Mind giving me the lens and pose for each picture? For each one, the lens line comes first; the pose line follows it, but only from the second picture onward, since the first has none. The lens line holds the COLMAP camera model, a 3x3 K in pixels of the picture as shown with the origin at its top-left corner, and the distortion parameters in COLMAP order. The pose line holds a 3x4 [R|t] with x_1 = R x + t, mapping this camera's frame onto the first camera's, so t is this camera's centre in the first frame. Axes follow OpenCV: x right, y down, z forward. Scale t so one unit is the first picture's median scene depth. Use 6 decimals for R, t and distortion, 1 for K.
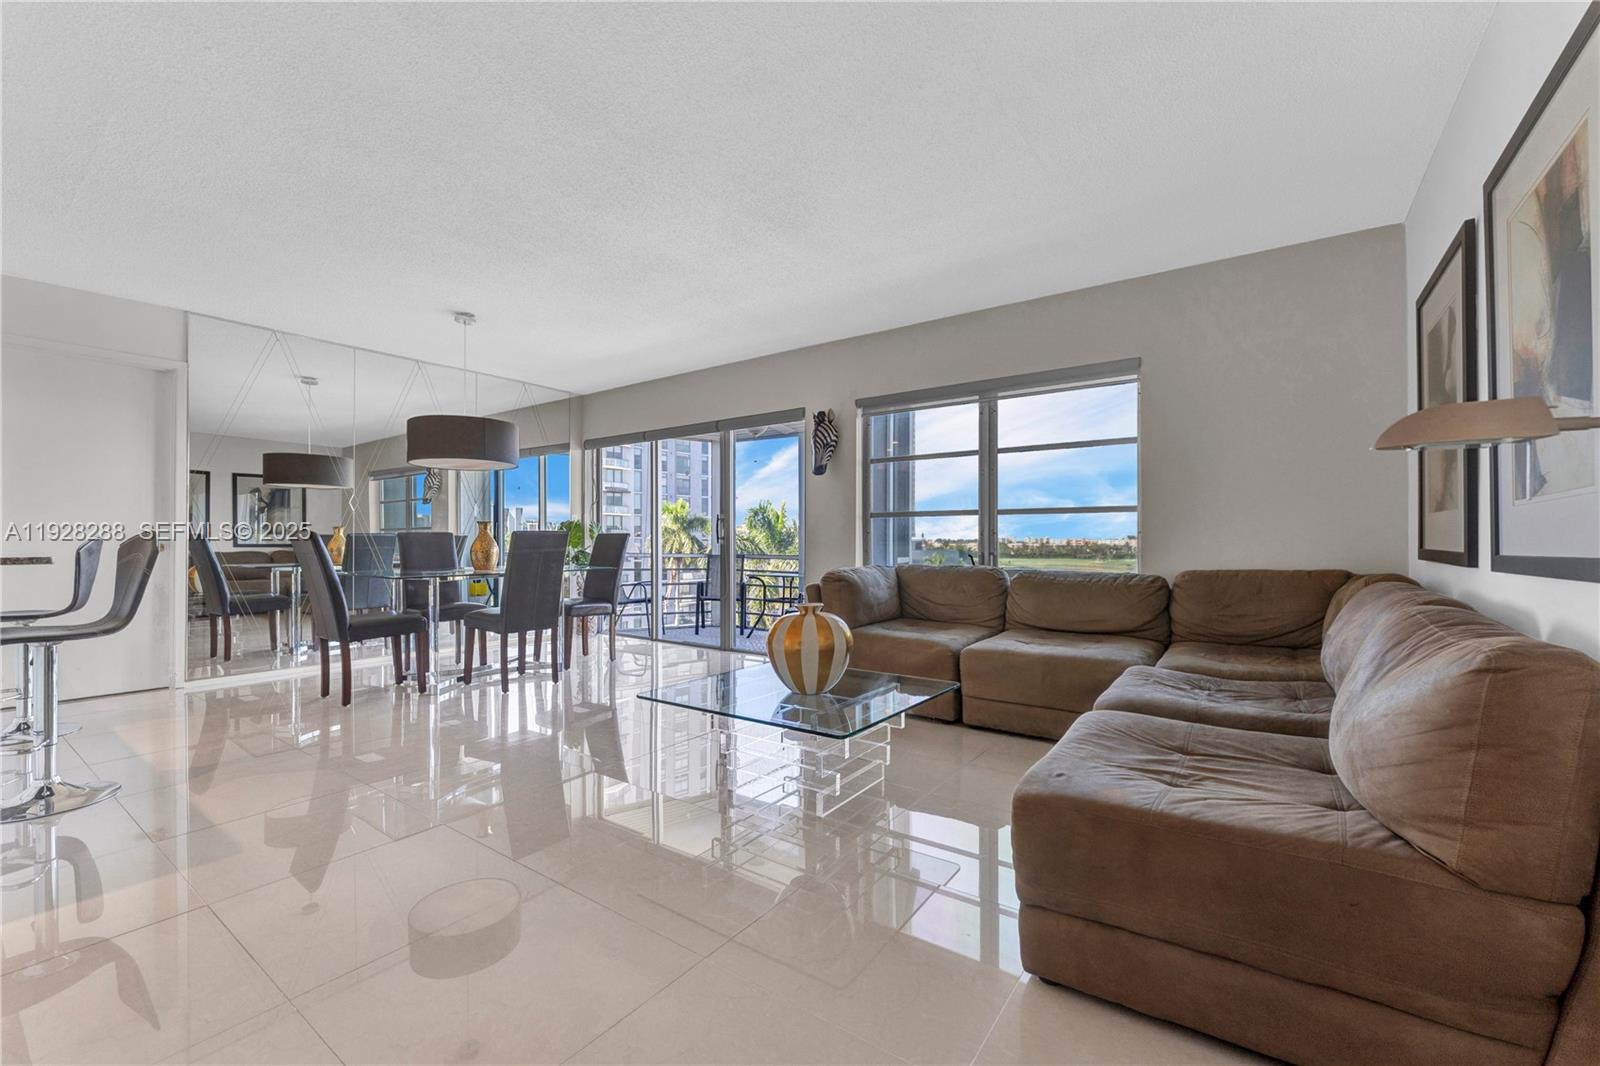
lens RADIAL K [[654.5, 0, 801.9], [0, 654.5, 537.3], [0, 0, 1]] dist [-0.005055, 0.000417]
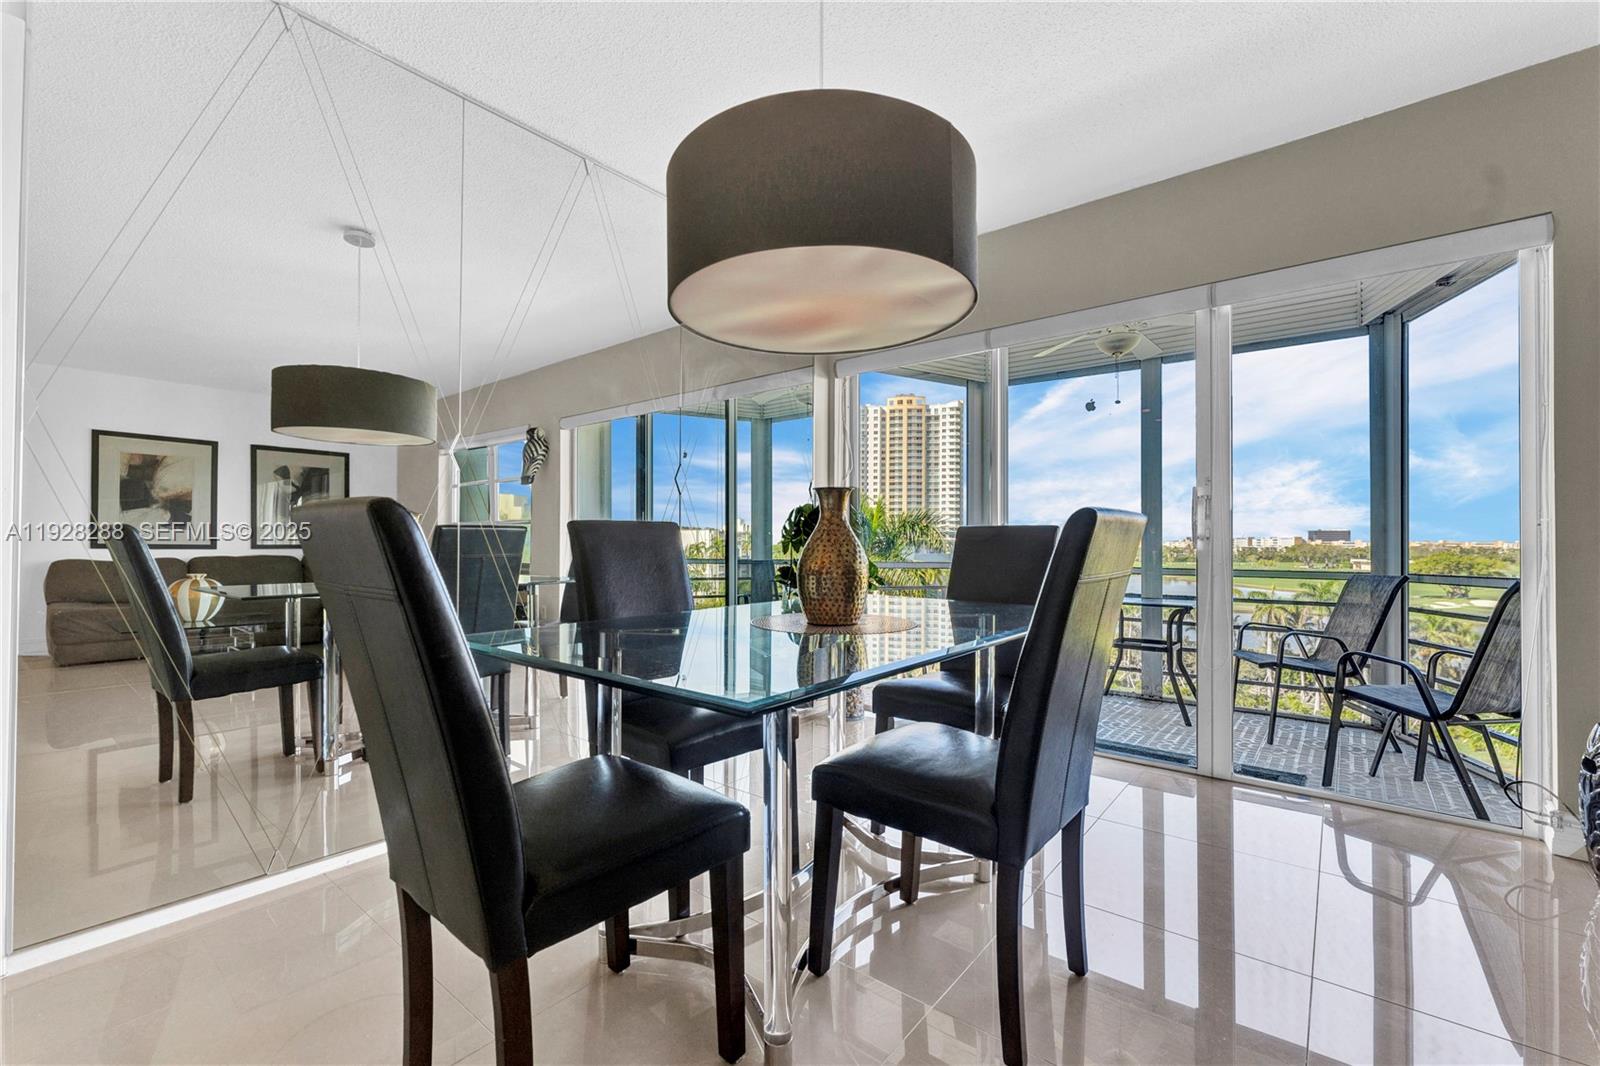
lens RADIAL K [[697.4, 0, 800.0], [0, 697.4, 533.3], [0, 0, 1]] dist [-0.015991, 0.000074]
pose [[0.997086, 0.002141, -0.076253, -0.493947], [-0.002809, 0.999959, -0.008659, 0.005766], [0.076231, 0.008848, 0.997051, 0.652801]]
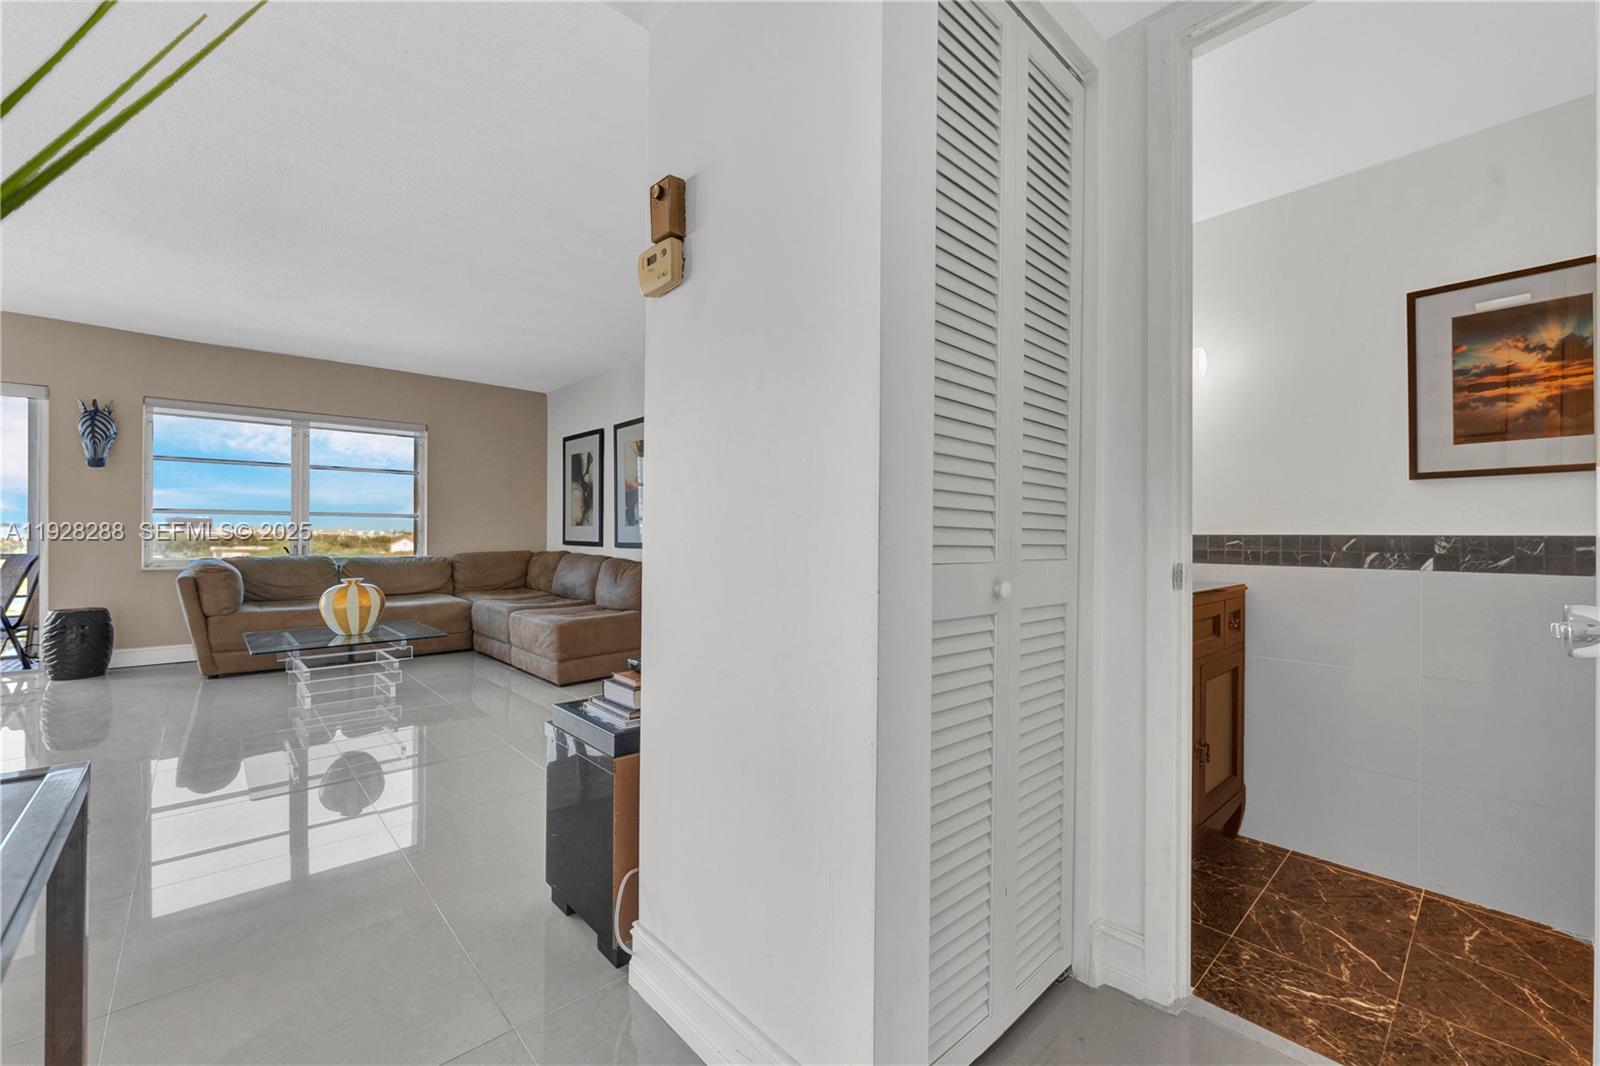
lens RADIAL K [[654.5, 0, 795.0], [0, 654.5, 532.6], [0, 0, 1]] dist [-0.005055, 0.000417]
pose [[0.211654, 0.001569, 0.977343, -0.773293], [-0.010536, 0.999944, 0.000677, -0.013691], [-0.977288, -0.010441, 0.211659, -0.219218]]
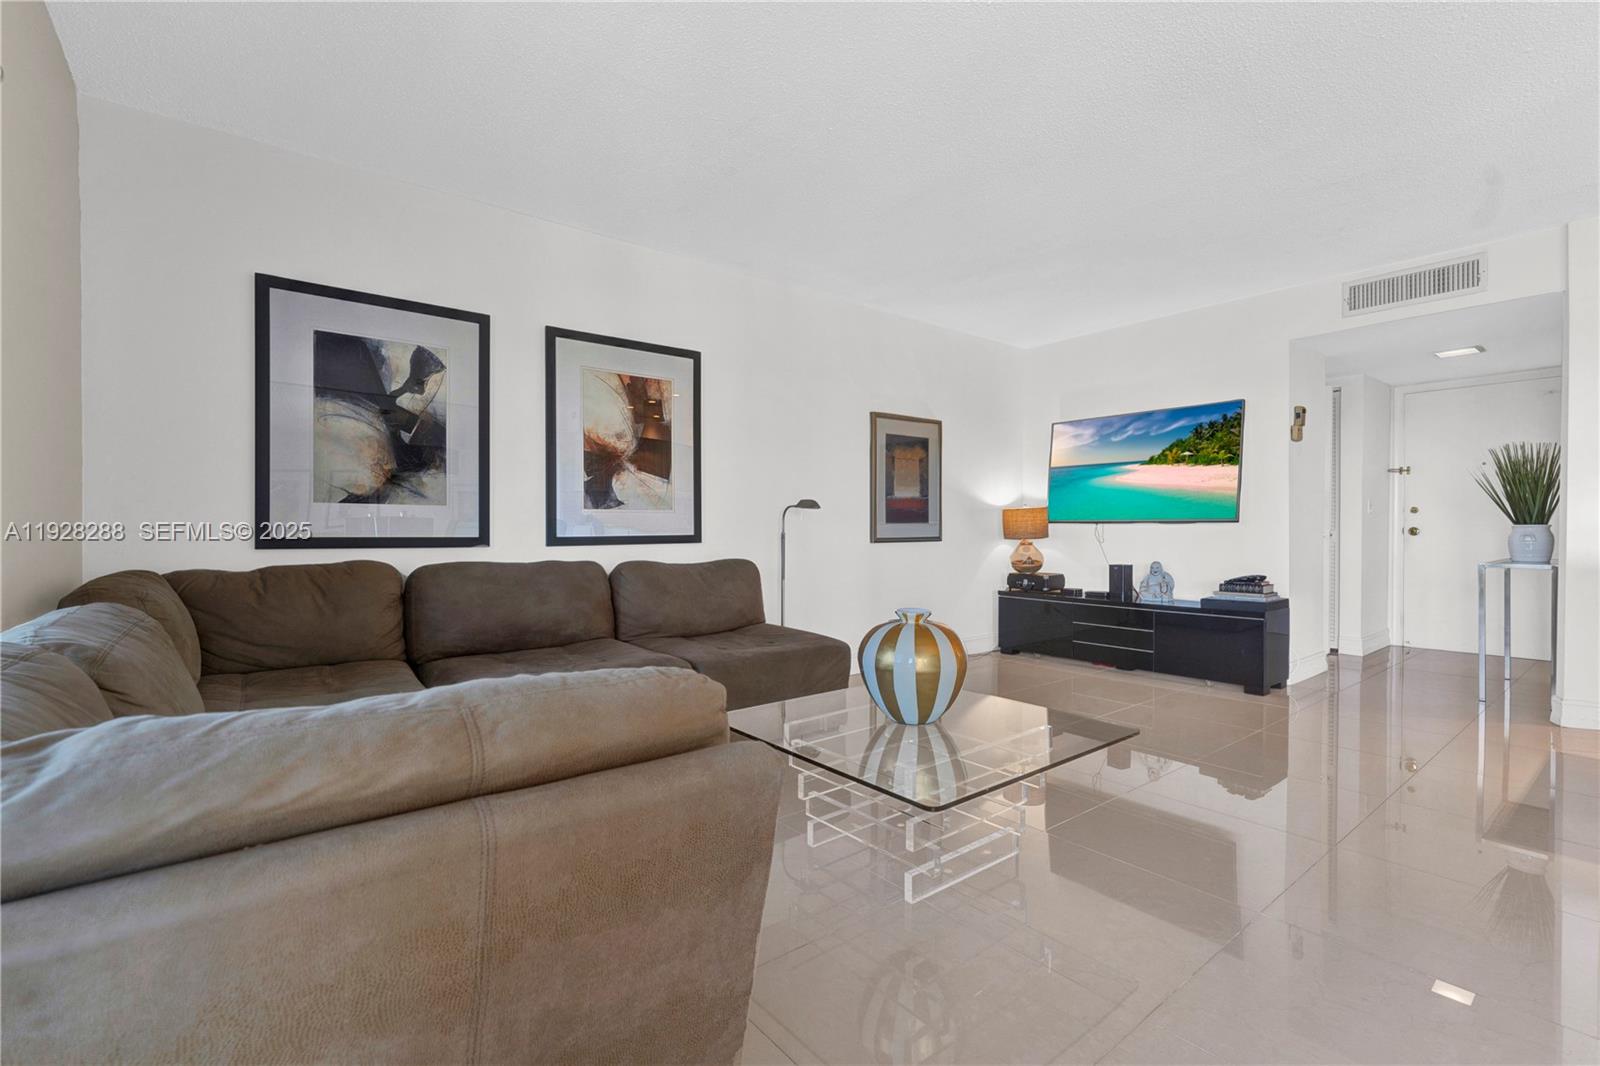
lens RADIAL K [[697.4, 0, 781.9], [0, 697.4, 538.2], [0, 0, 1]] dist [-0.015991, 0.000074]
pose [[-0.956412, -0.005883, 0.291962, -0.042328], [-0.003340, 0.999952, 0.009209, 0.004127], [-0.292002, 0.007833, -0.956386, 1.088009]]
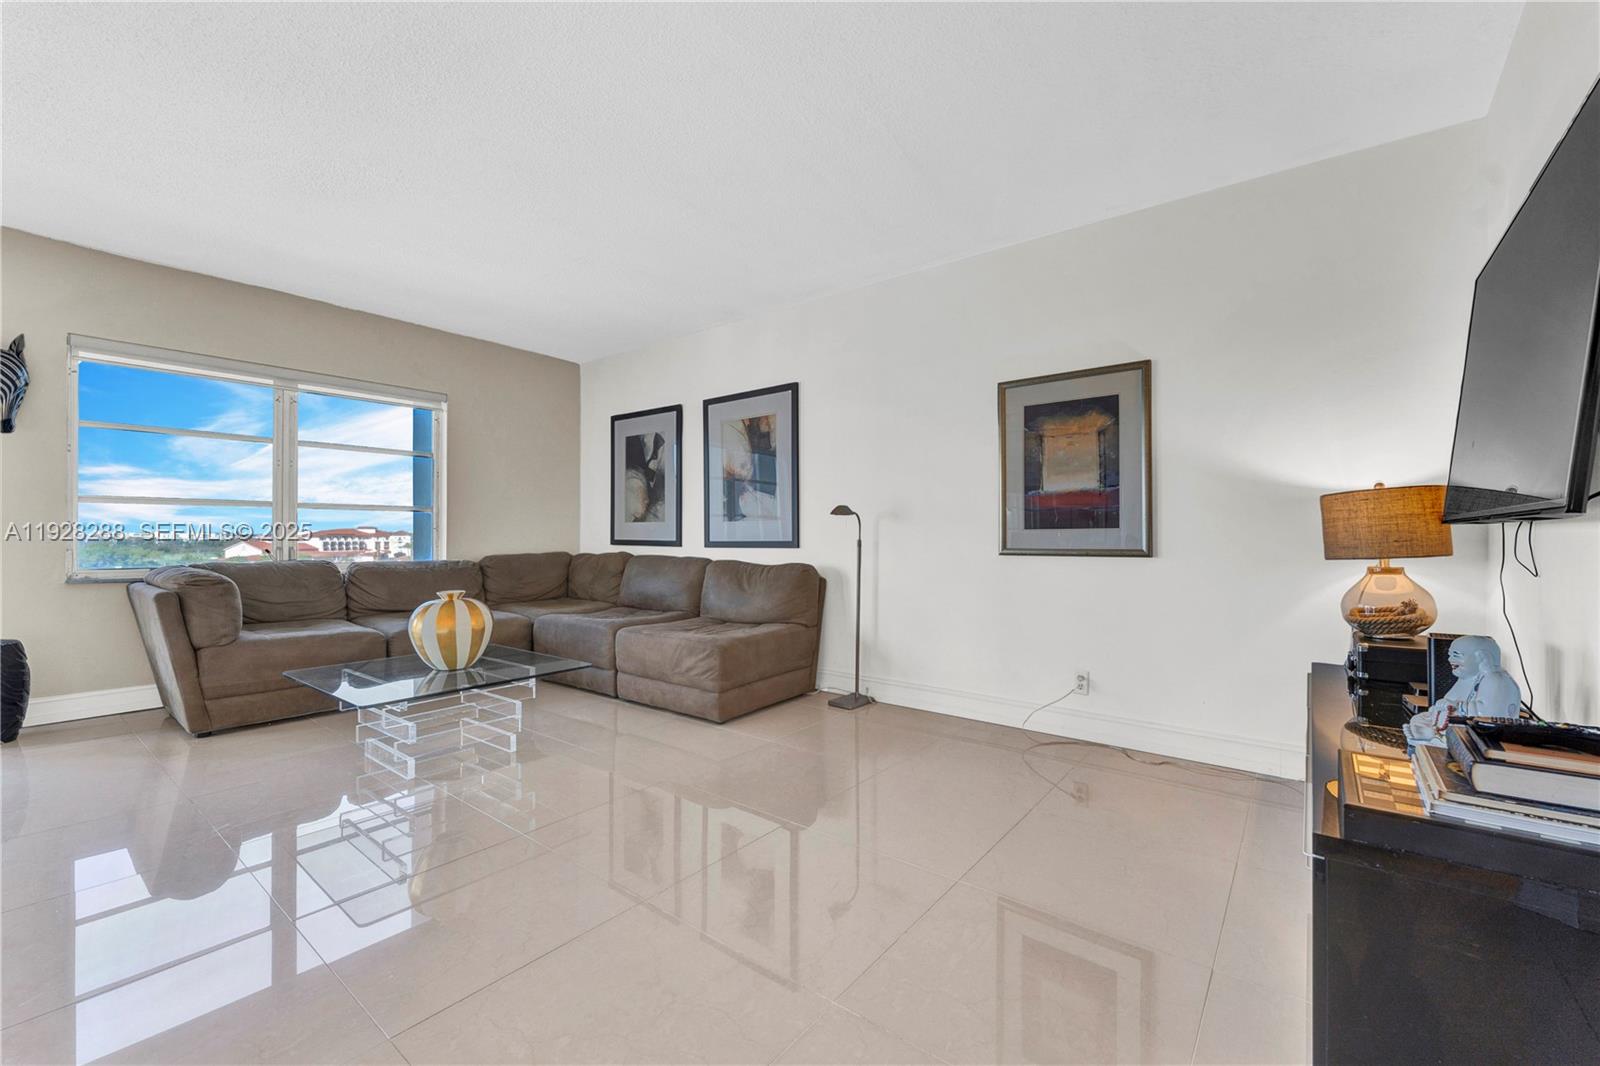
lens RADIAL K [[654.5, 0, 798.2], [0, 654.5, 537.3], [0, 0, 1]] dist [-0.005055, 0.000417]
pose [[0.051704, -0.003825, 0.998655, -0.648226], [-0.007359, 0.999964, 0.004211, -0.001364], [-0.998635, -0.007567, 0.051674, 0.201754]]
